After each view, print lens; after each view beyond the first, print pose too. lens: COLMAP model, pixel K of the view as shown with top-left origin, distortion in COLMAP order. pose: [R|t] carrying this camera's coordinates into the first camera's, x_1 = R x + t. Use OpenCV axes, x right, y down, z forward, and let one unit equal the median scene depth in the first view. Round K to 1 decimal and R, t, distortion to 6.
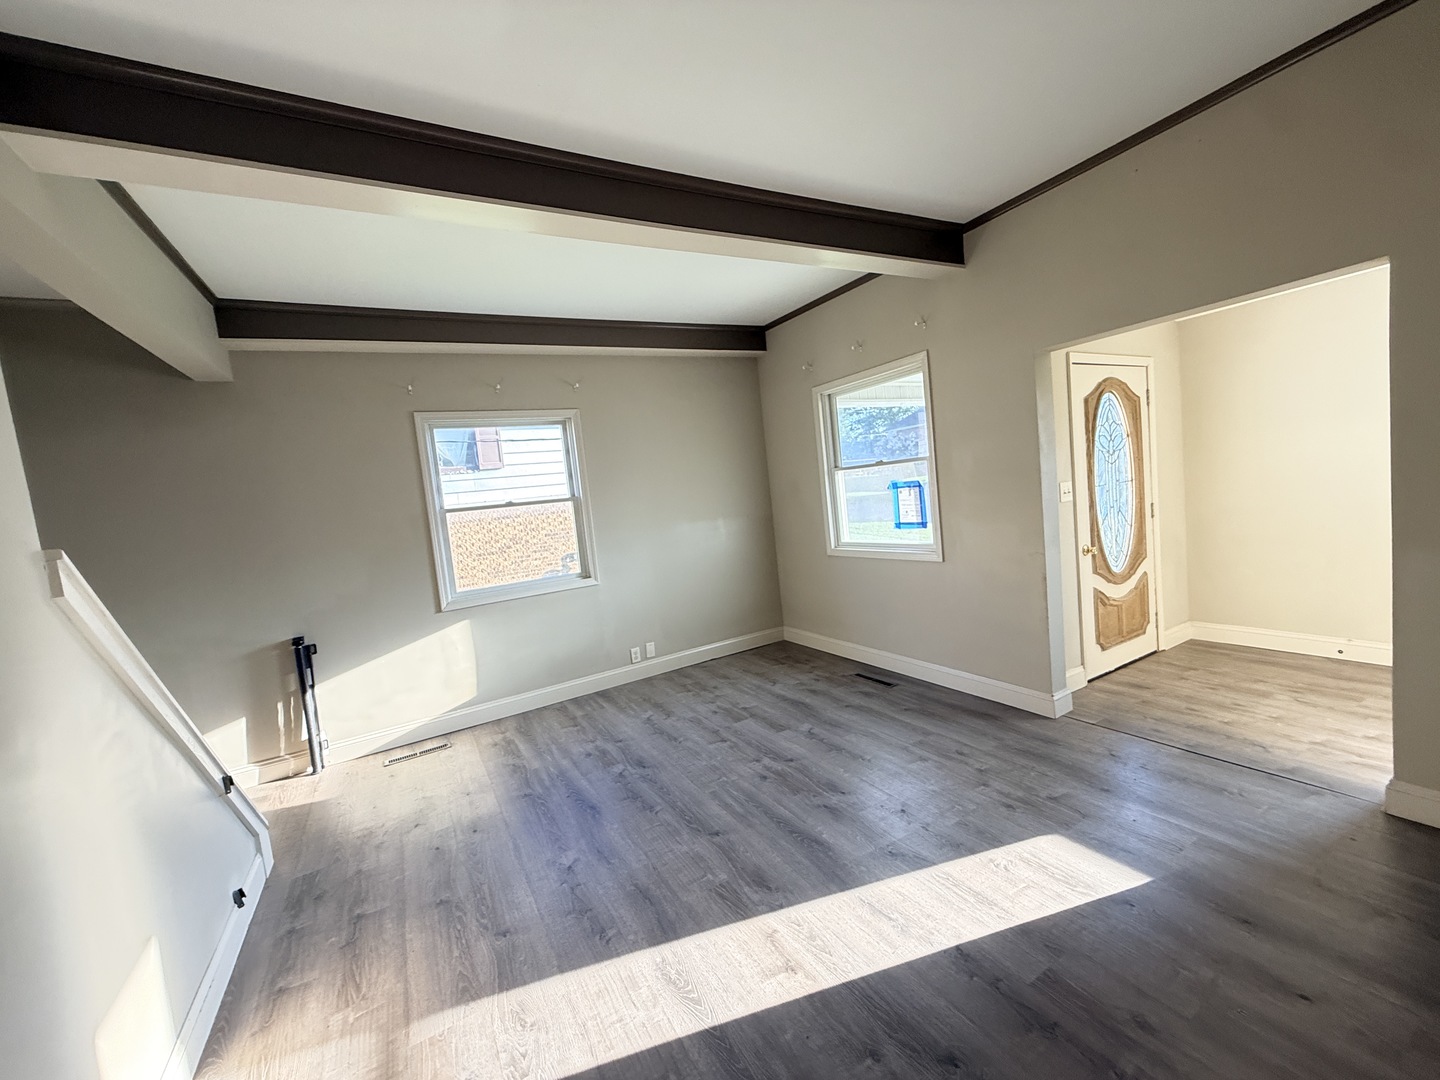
lens RADIAL K [[577.0, 0, 716.5], [0, 577.0, 548.7], [0, 0, 1]] dist [0.003383, 0.000128]
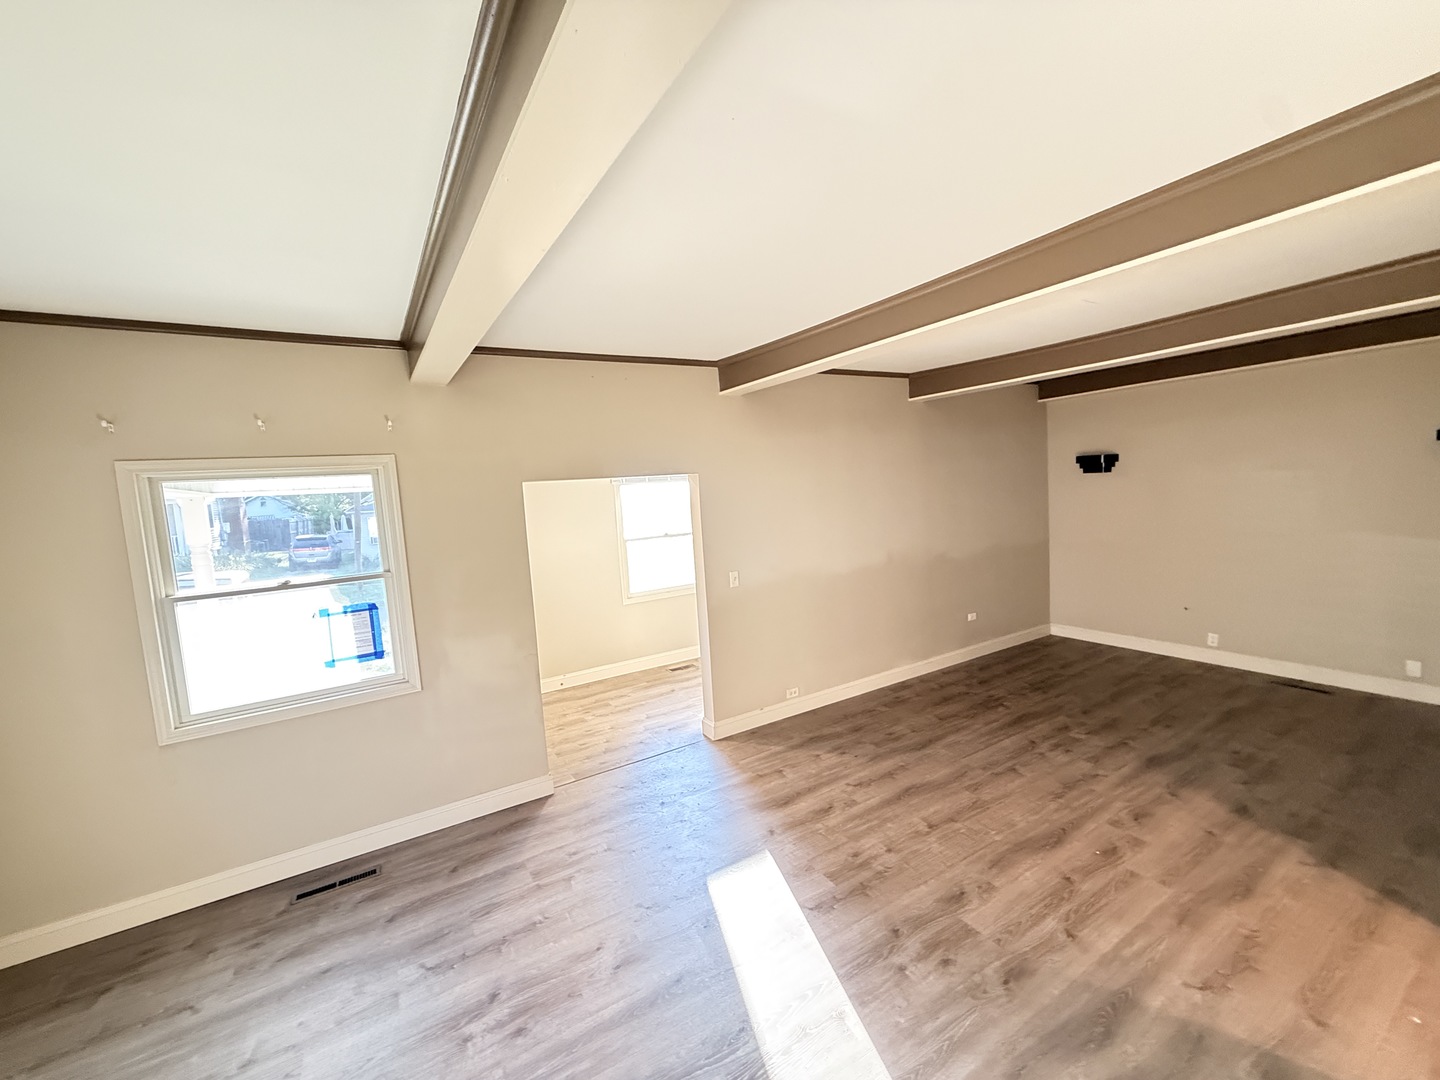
lens RADIAL K [[577.0, 0, 712.8], [0, 577.0, 532.4], [0, 0, 1]] dist [0.003383, 0.000128]
pose [[-0.007993, 0.028037, 0.999575, -0.551449], [0.161065, 0.986591, -0.026385, -0.131765], [-0.986911, 0.160785, -0.012401, 0.567589]]
